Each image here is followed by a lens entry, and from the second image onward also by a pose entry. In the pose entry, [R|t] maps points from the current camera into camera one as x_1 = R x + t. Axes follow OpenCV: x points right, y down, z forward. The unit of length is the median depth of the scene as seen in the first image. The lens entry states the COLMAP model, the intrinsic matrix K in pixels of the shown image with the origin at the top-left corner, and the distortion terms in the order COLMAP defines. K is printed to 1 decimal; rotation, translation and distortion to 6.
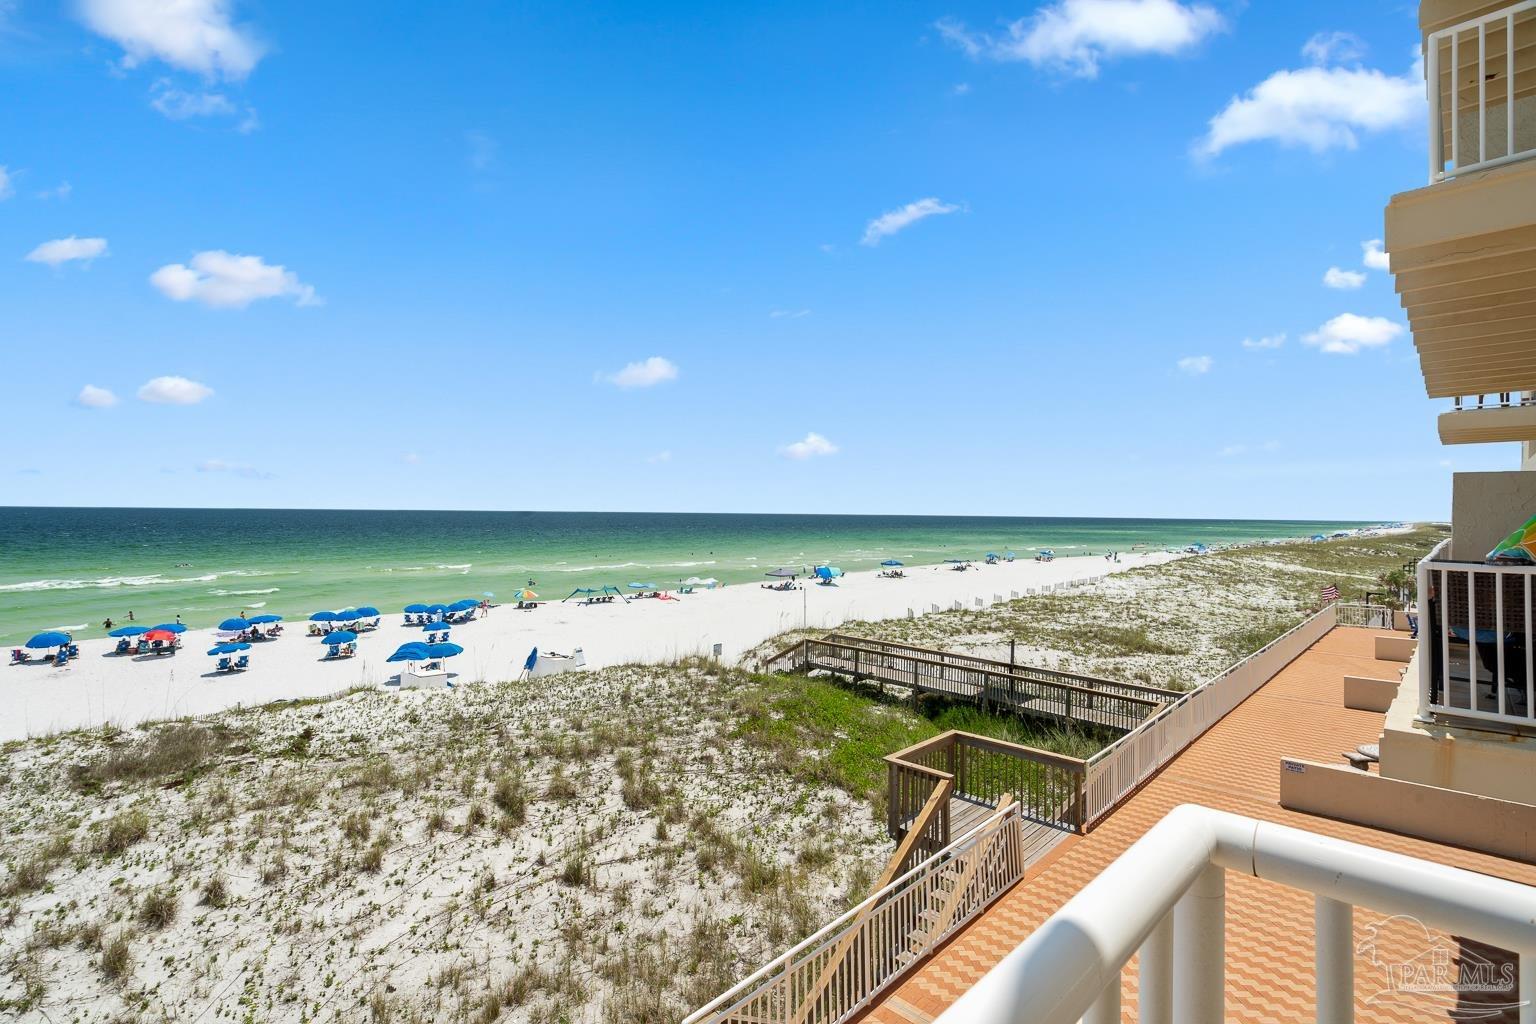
lens RADIAL K [[700.0, 0, 765.5], [0, 700.0, 515.6], [0, 0, 1]] dist [-0.000560, 0.000509]
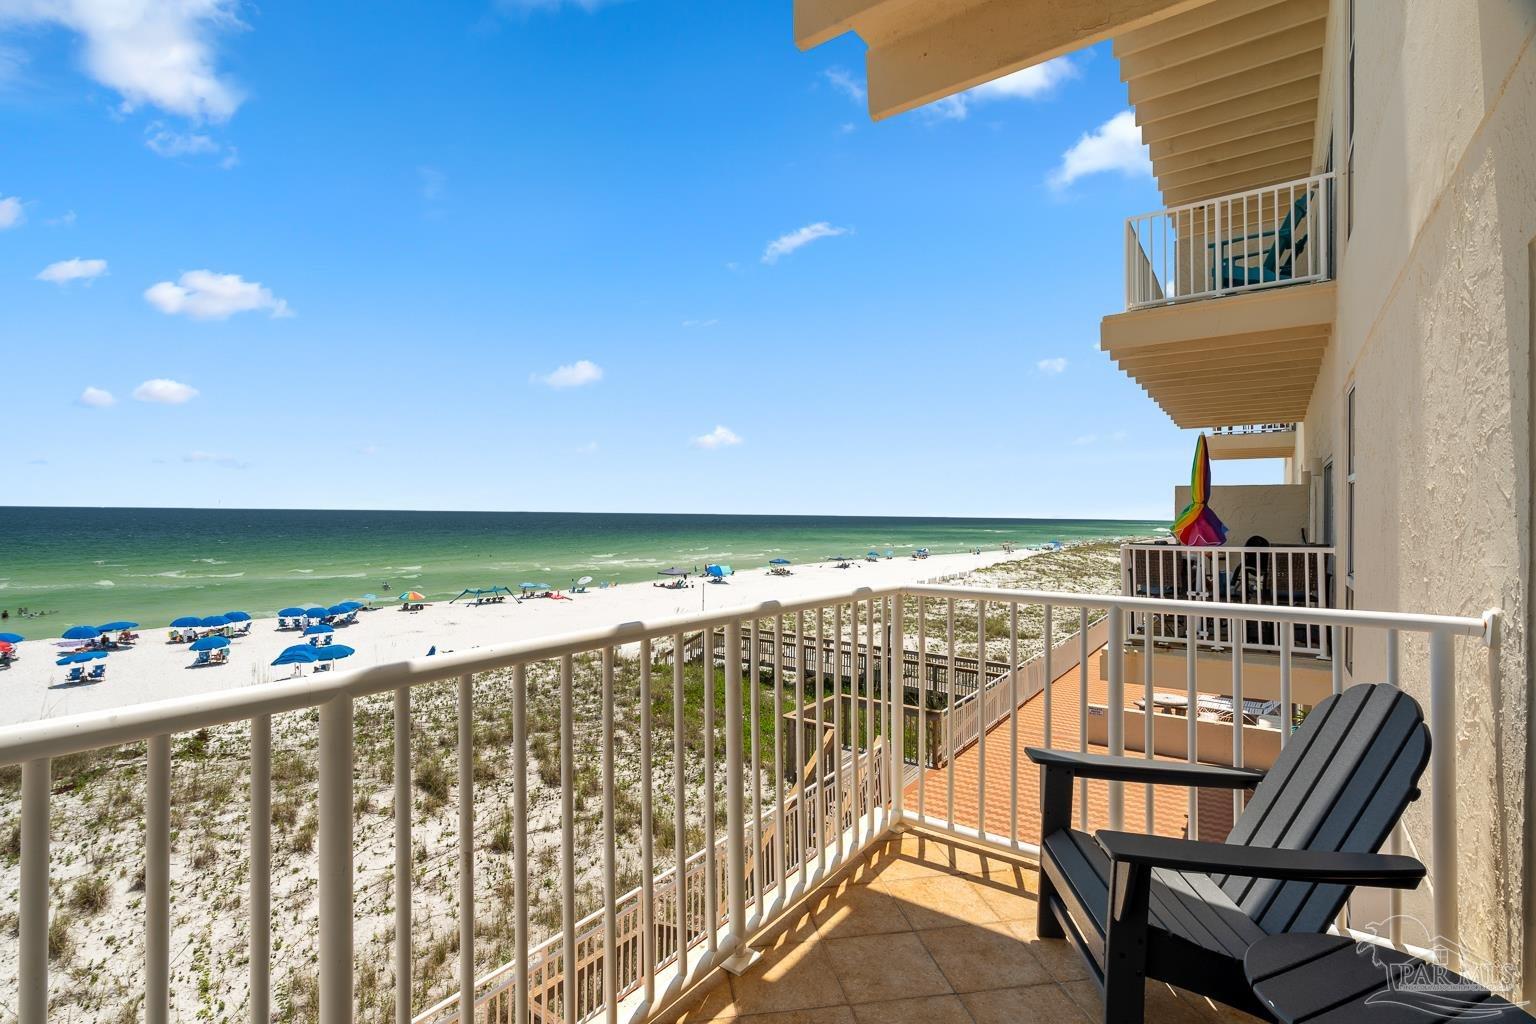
lens RADIAL K [[705.3, 0, 776.9], [0, 705.3, 527.0], [0, 0, 1]] dist [-0.000827, 0.000525]
pose [[0.984341, -0.002195, 0.176262, -0.028174], [-0.000657, 0.999870, 0.016119, 0.001252], [-0.176275, -0.015982, 0.984211, -0.097286]]
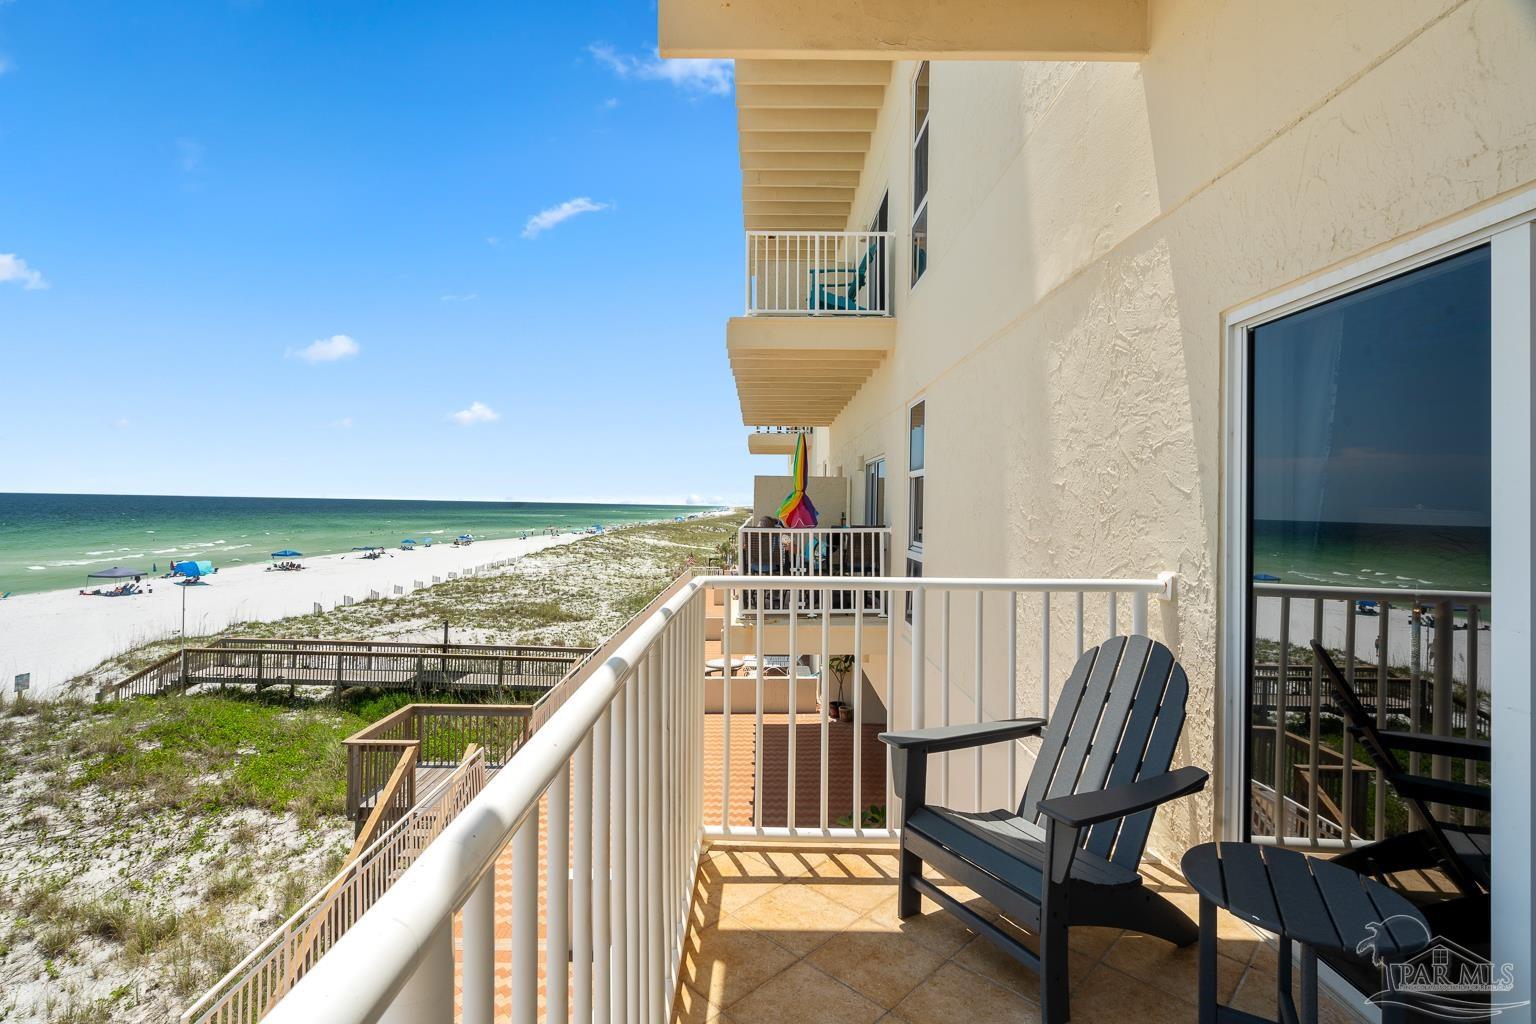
lens RADIAL K [[703.2, 0, 763.2], [0, 703.2, 509.9], [0, 0, 1]] dist [-0.000466, 0.000424]
pose [[0.705626, -0.001799, 0.708582, -0.059799], [-0.008479, 0.999904, 0.010982, 0.001279], [-0.708534, -0.013757, 0.705543, -0.061932]]
